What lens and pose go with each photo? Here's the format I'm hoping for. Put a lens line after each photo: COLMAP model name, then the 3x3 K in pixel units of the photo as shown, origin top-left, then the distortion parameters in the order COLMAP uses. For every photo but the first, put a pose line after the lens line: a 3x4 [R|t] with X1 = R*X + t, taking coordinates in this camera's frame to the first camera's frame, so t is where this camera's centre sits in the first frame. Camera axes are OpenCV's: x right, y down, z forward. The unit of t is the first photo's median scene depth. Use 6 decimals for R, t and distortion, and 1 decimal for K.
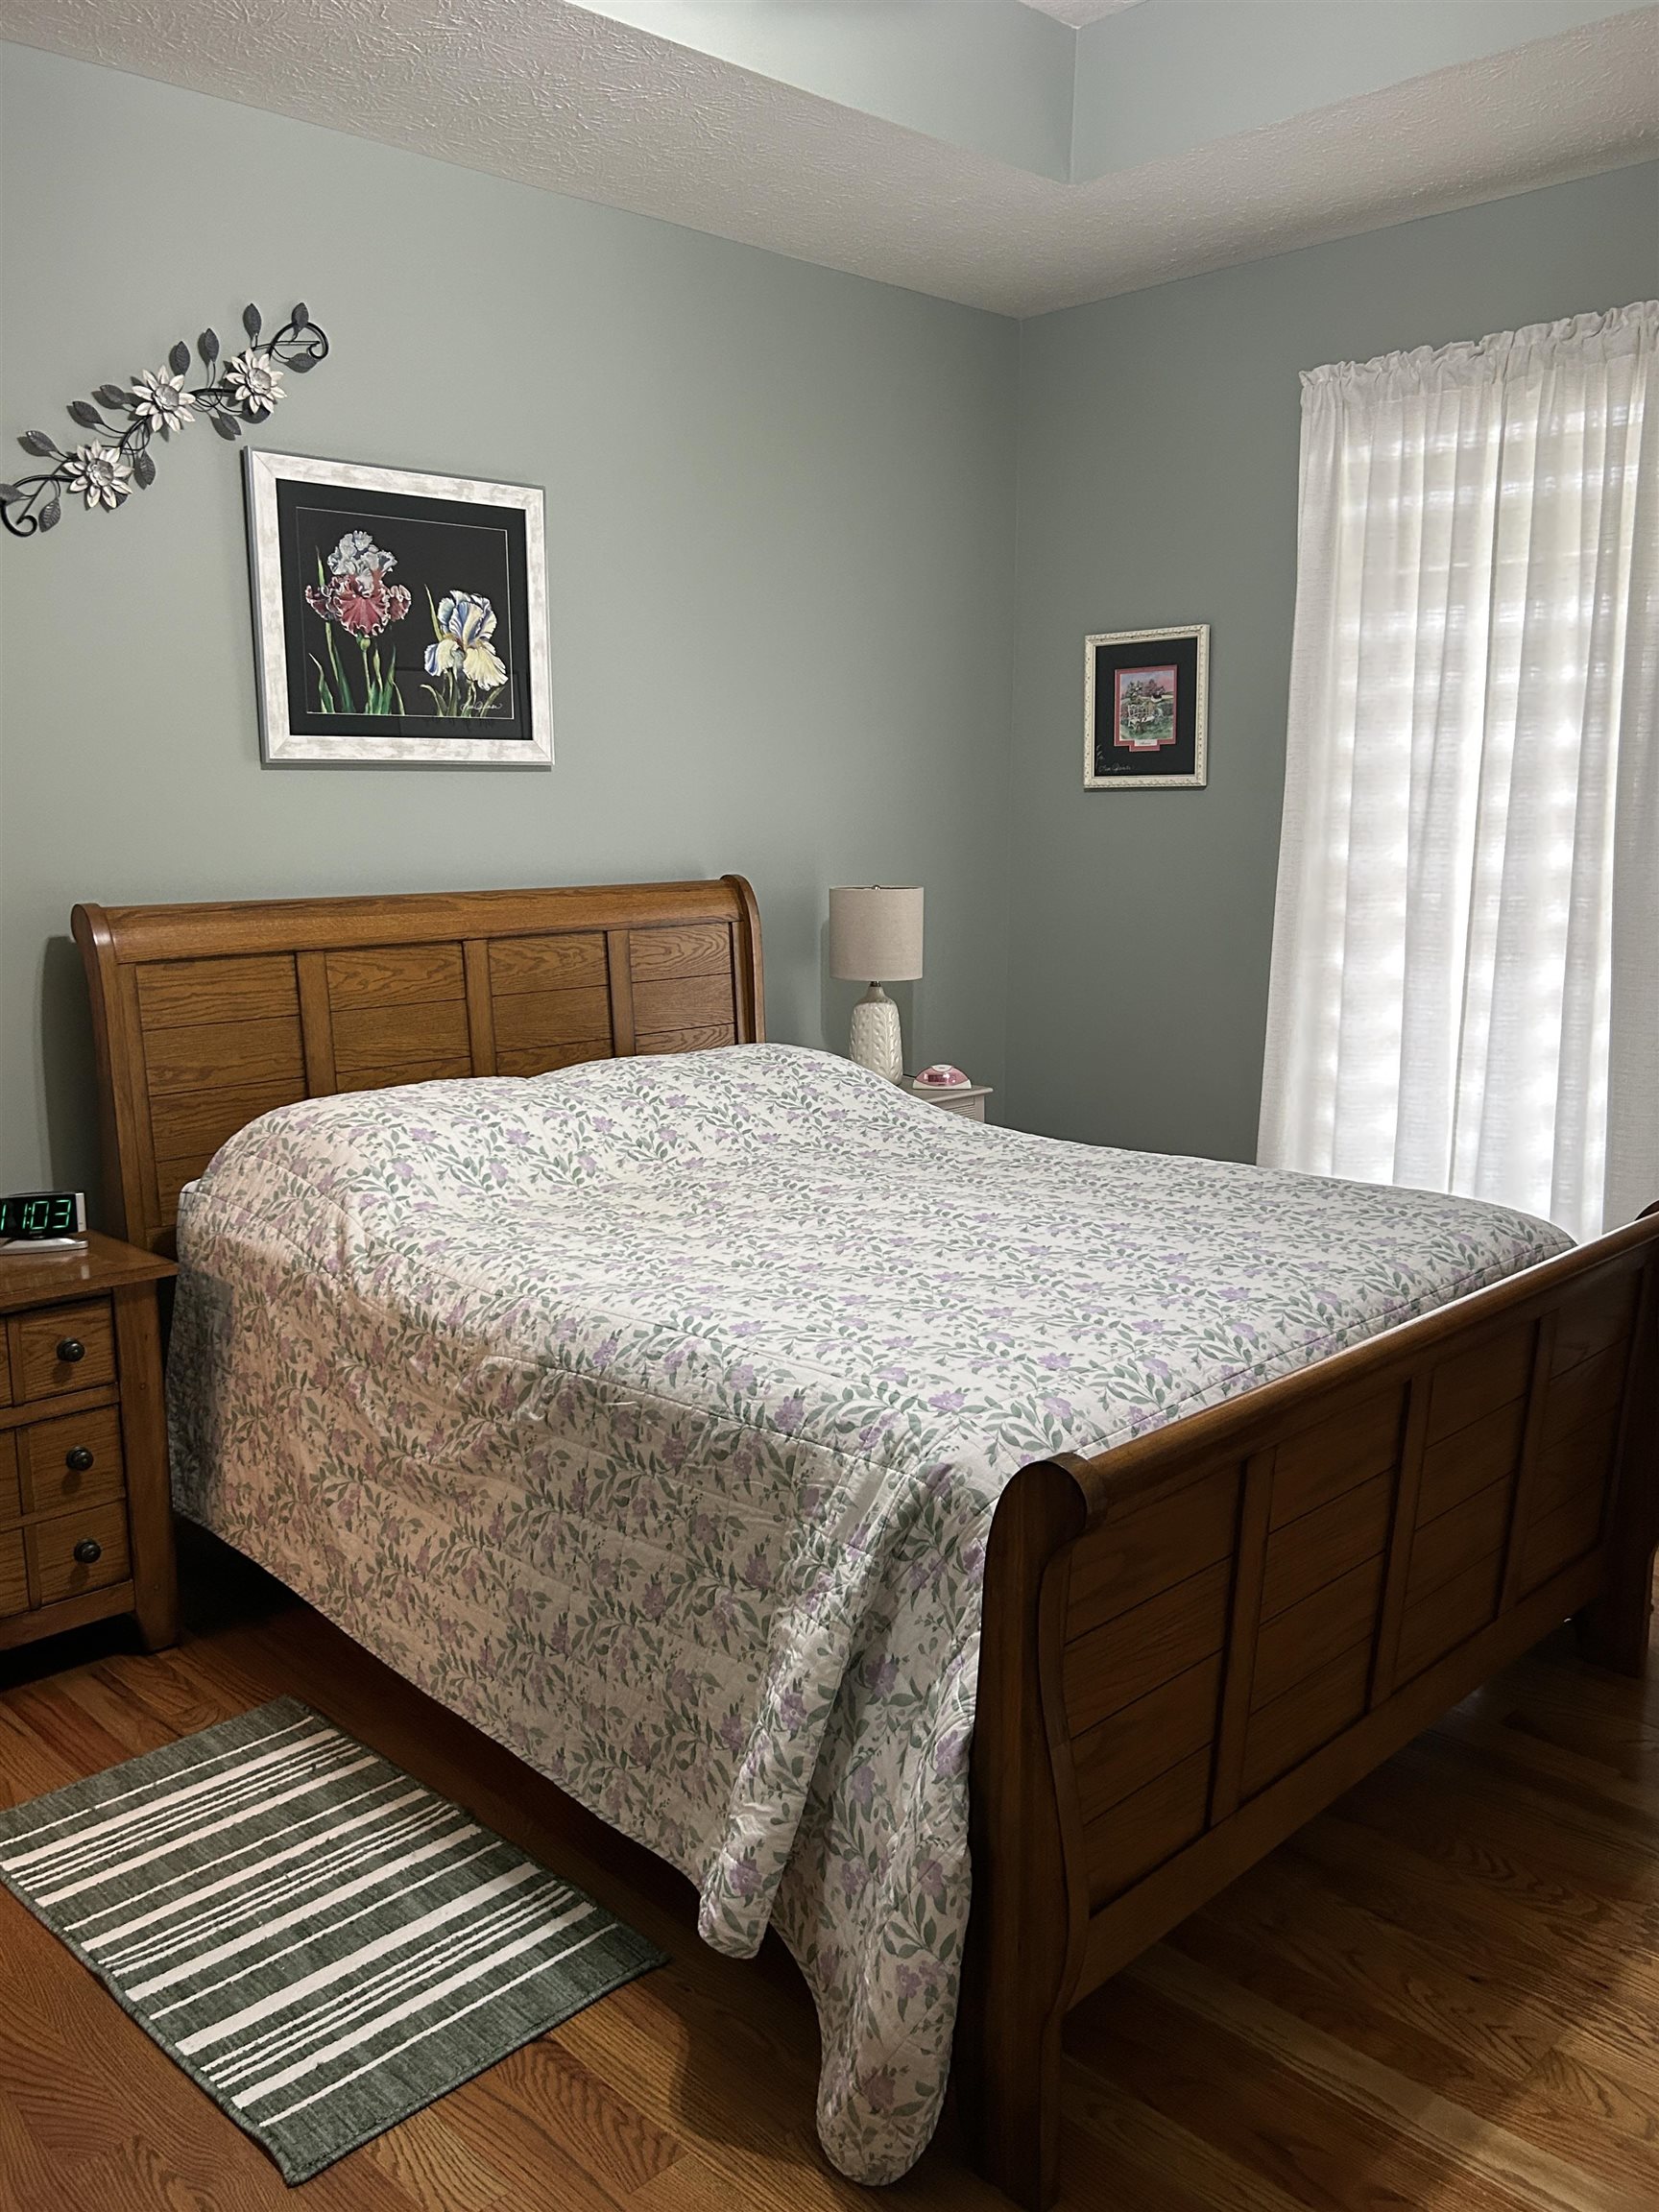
lens RADIAL K [[1780.1, 0, 814.9], [0, 1780.1, 1119.8], [0, 0, 1]] dist [0.062024, -0.054088]
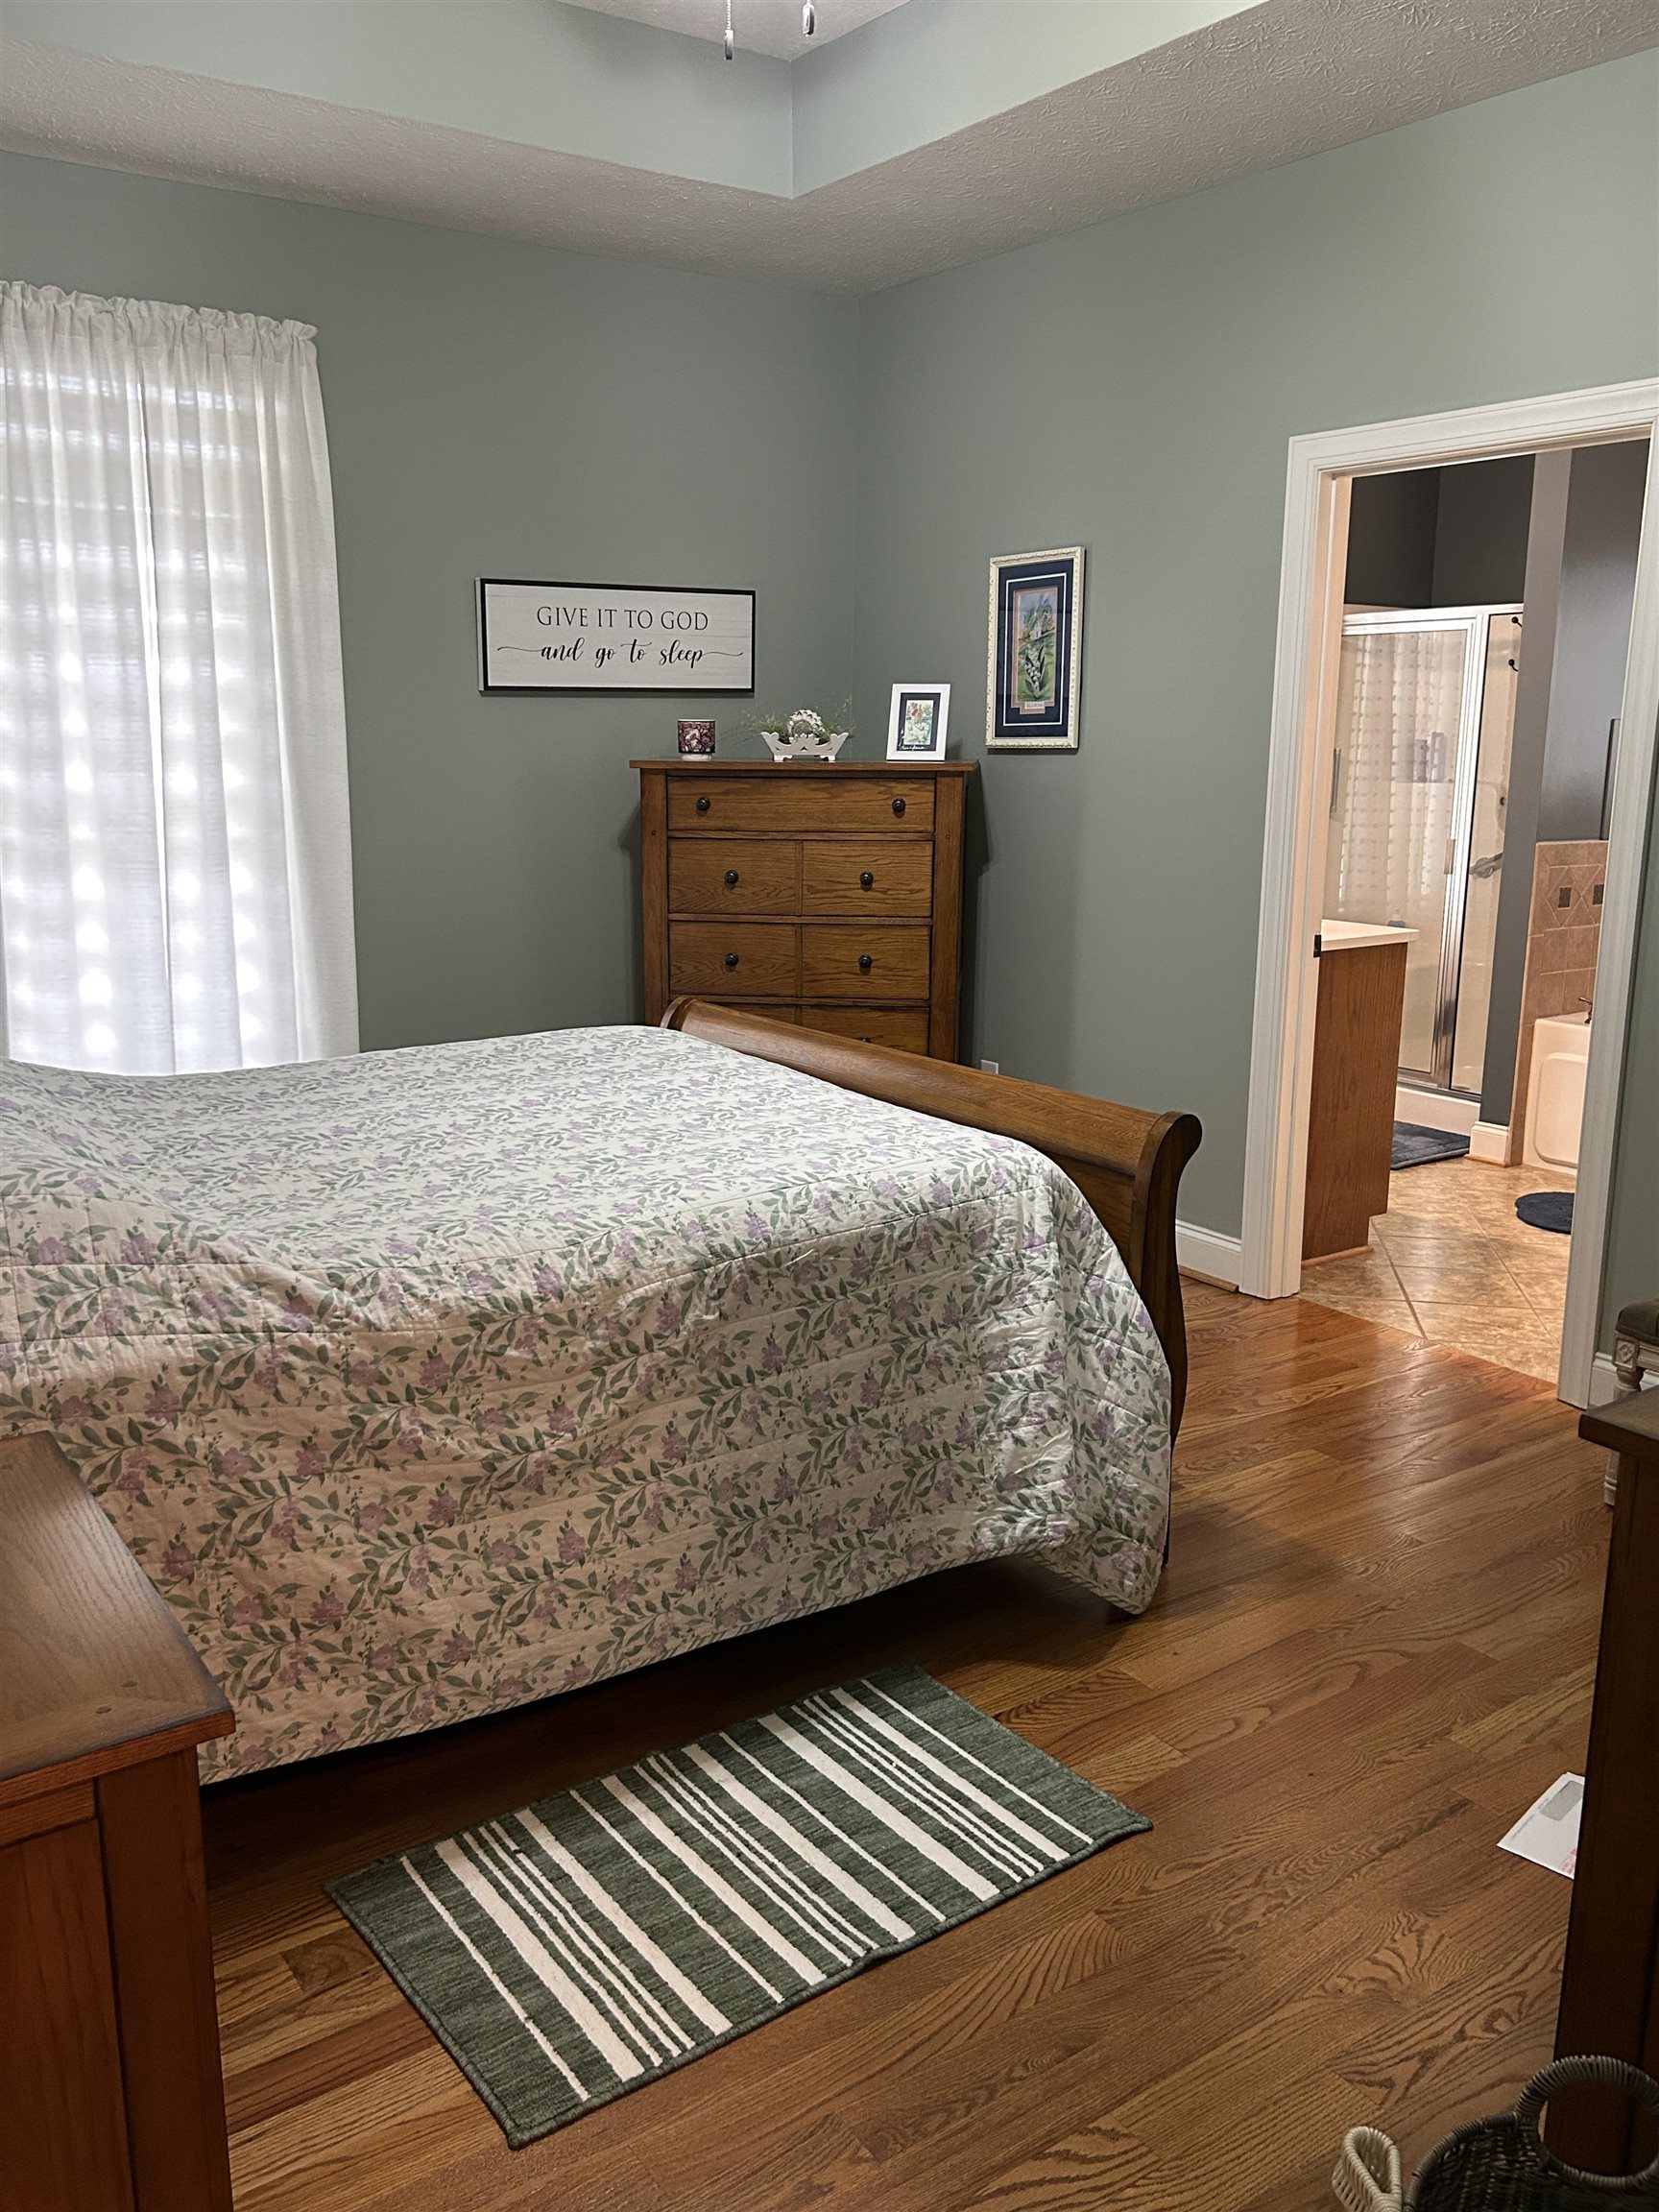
lens RADIAL K [[1780.1, 0, 810.9], [0, 1780.1, 1093.1], [0, 0, 1]] dist [0.062024, -0.054088]
pose [[0.158047, -0.191965, 0.968592, -1.108267], [0.167015, 0.971984, 0.165386, -0.122160], [-0.973205, 0.135631, 0.185680, 0.710290]]
